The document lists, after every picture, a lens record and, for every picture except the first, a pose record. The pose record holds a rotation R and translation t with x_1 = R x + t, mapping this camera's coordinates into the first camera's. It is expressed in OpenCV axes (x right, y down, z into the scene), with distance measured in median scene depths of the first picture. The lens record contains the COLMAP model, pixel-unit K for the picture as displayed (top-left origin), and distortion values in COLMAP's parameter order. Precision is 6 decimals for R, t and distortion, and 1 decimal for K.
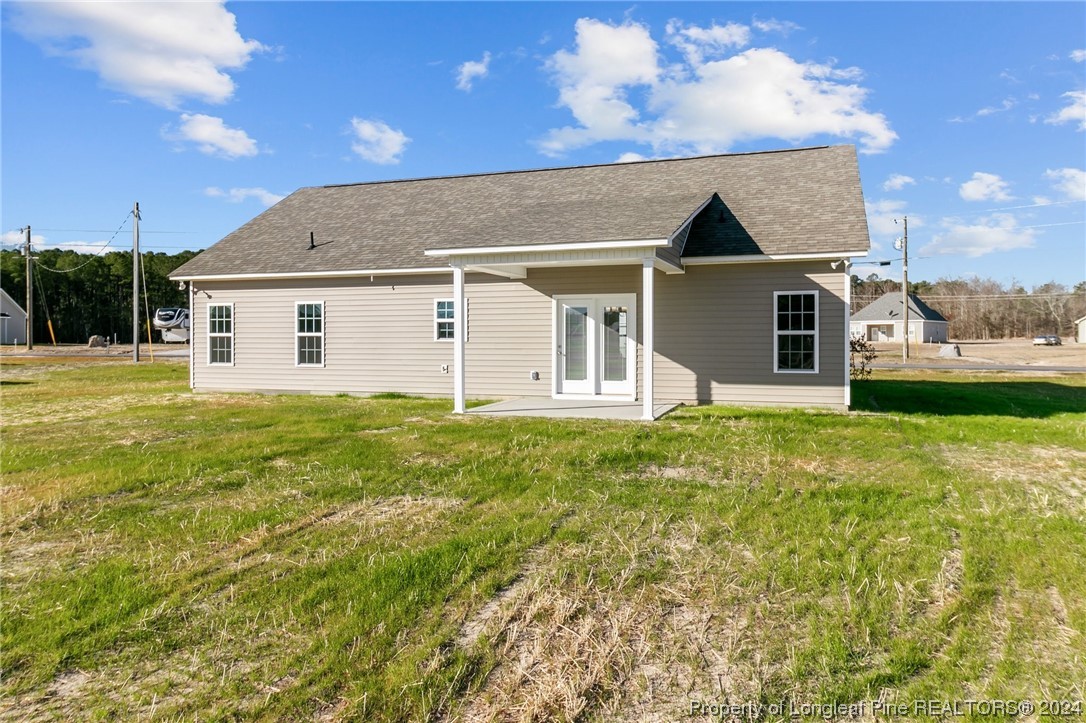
lens RADIAL K [[841.0, 0, 541.9], [0, 841.0, 308.1], [0, 0, 1]] dist [0.013658, 0.005126]
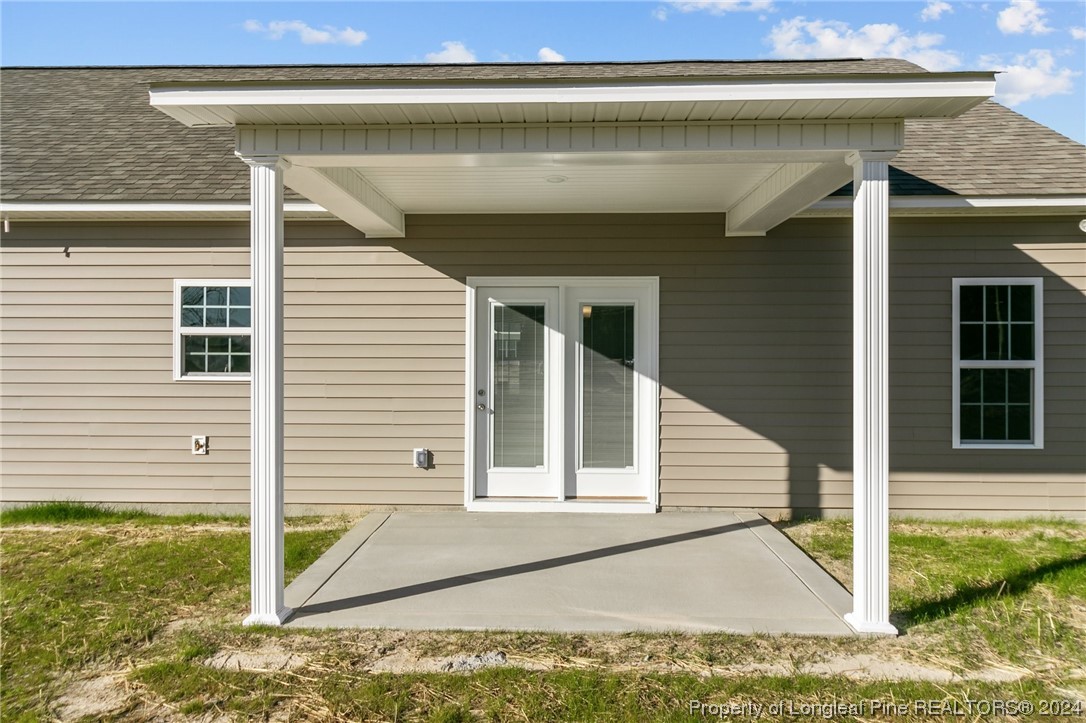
lens RADIAL K [[841.0, 0, 541.9], [0, 841.0, 308.1], [0, 0, 1]] dist [0.013658, 0.005126]
pose [[0.954123, 0.009465, 0.299265, -0.082609], [-0.013720, 0.999832, 0.012121, -0.004834], [-0.299100, -0.015671, 0.954093, 0.567040]]
